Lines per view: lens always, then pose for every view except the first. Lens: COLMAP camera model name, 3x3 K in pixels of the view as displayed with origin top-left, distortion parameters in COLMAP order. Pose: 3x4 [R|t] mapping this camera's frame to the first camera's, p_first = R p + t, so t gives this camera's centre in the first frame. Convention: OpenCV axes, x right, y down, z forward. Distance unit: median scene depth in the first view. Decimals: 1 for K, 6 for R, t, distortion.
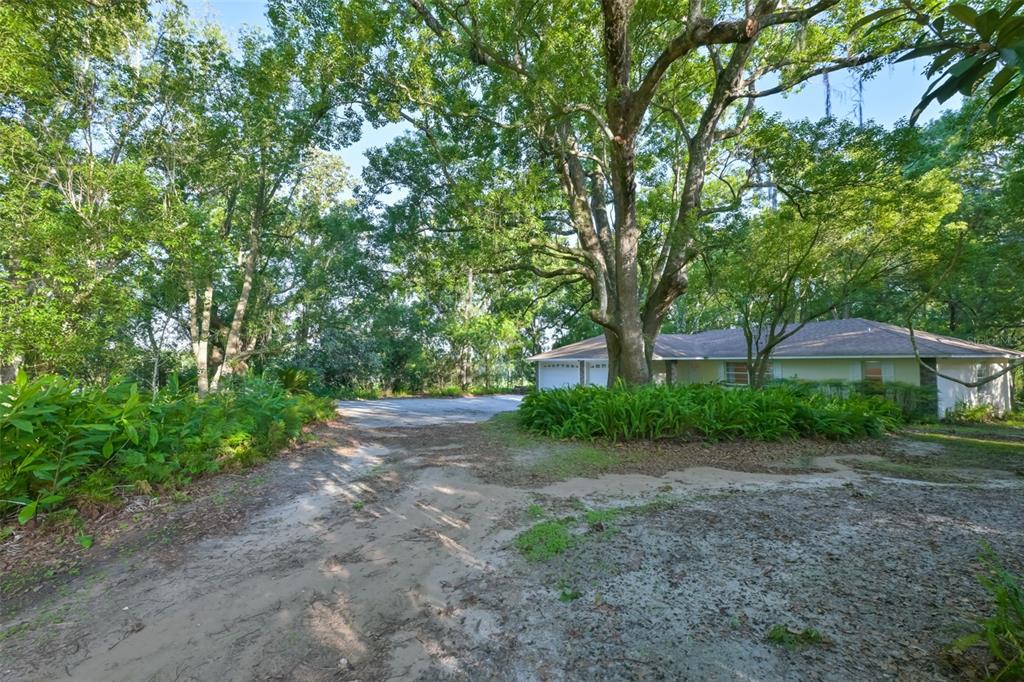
lens RADIAL K [[396.3, 0, 513.2], [0, 396.3, 347.1], [0, 0, 1]] dist [0.000642, 0.000196]
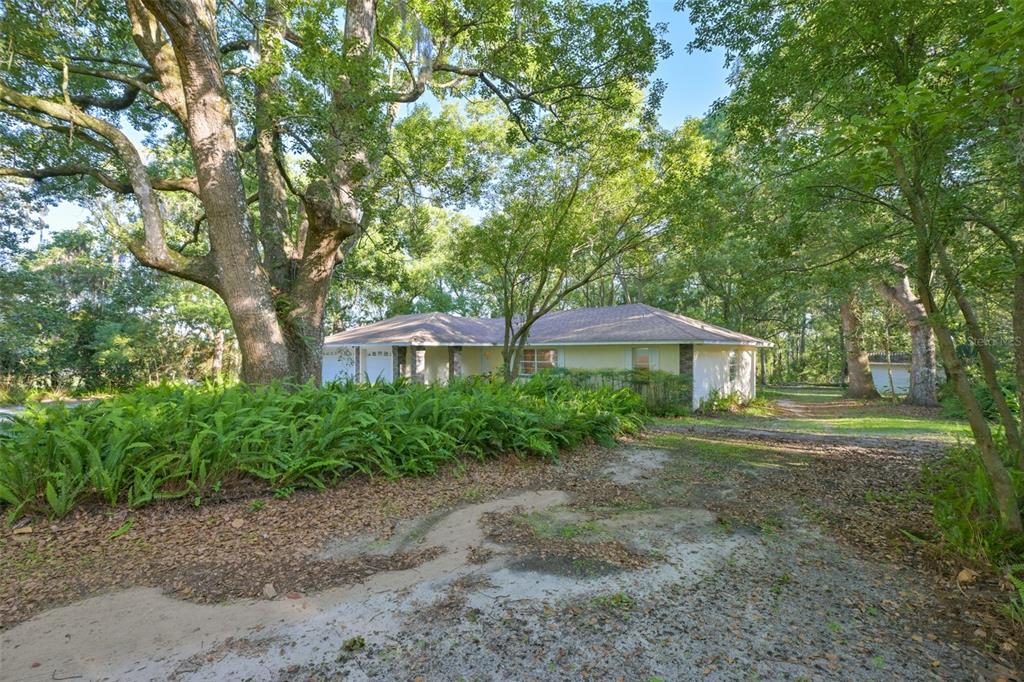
lens RADIAL K [[396.3, 0, 513.2], [0, 396.3, 347.1], [0, 0, 1]] dist [0.000642, 0.000196]
pose [[0.949487, 0.007573, 0.313716, 0.349483], [-0.016274, 0.999552, 0.025125, 0.015826], [-0.313385, -0.028961, 0.949185, 0.234388]]
